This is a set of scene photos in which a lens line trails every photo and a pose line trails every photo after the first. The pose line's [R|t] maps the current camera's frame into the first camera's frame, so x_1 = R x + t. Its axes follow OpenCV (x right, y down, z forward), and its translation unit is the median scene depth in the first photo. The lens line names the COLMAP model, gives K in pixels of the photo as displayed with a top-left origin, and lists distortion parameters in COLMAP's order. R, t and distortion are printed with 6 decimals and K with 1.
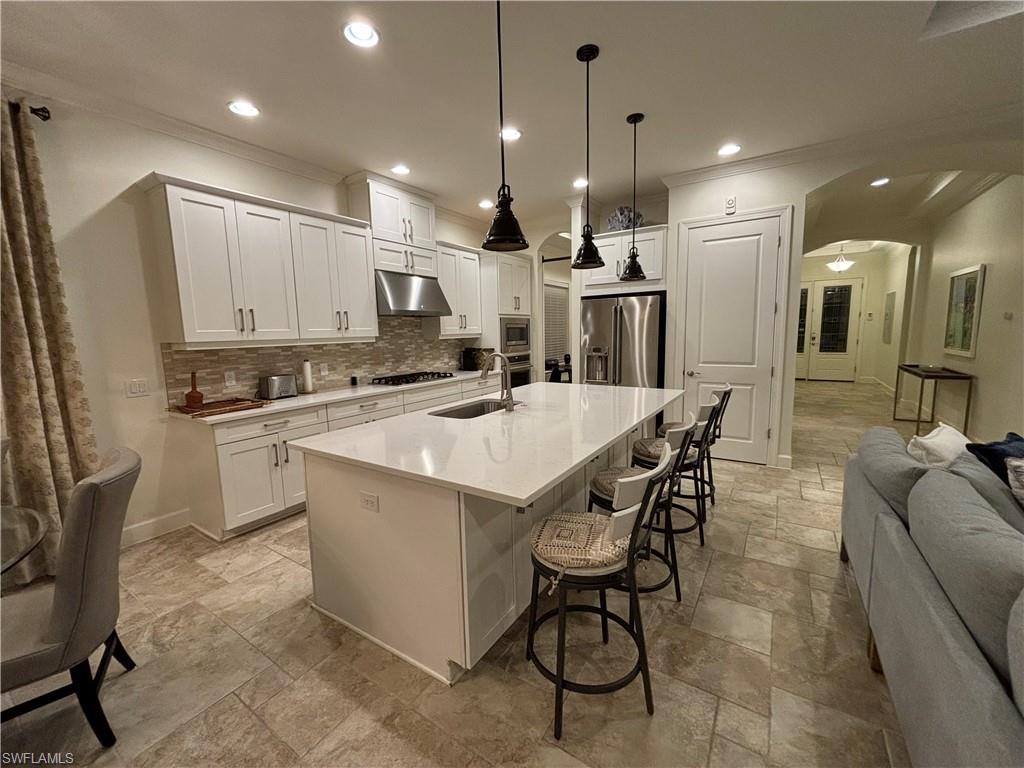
lens RADIAL K [[410.8, 0, 513.8], [0, 410.8, 383.2], [0, 0, 1]] dist [0.001123, -0.000811]
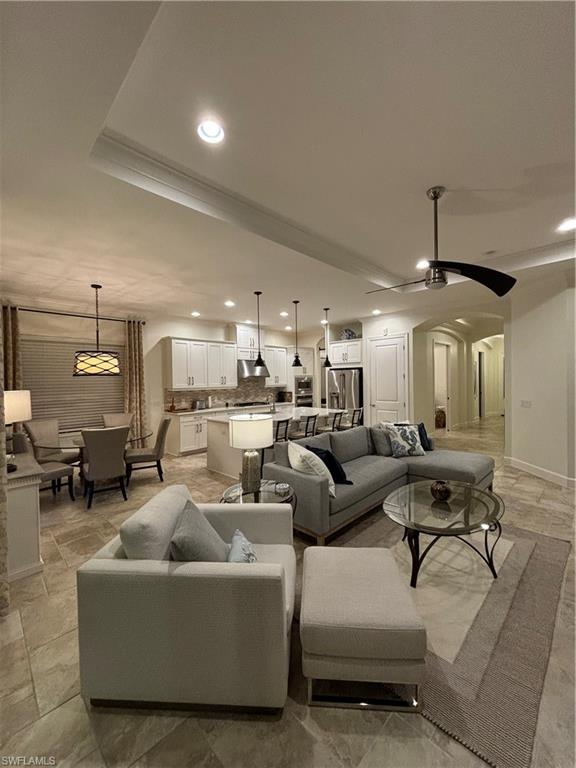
lens RADIAL K [[308.1, 0, 298.0], [0, 308.1, 384.9], [0, 0, 1]] dist [0.001123, -0.000811]
pose [[0.982188, 0.013164, -0.187440, 0.530814], [-0.032721, 0.994284, -0.101631, 0.074762], [0.185031, 0.105954, 0.977004, -1.044672]]
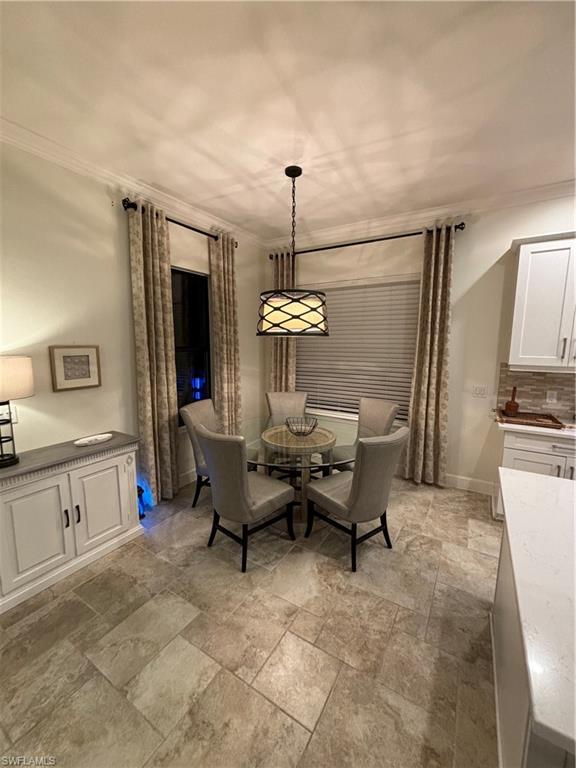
lens RADIAL K [[308.1, 0, 285.7], [0, 308.1, 382.2], [0, 0, 1]] dist [0.001123, -0.000811]
pose [[0.017613, 0.153920, -0.987926, 0.173340], [-0.134199, 0.979503, 0.150215, -0.095753], [0.990798, 0.129933, 0.037908, 0.255929]]
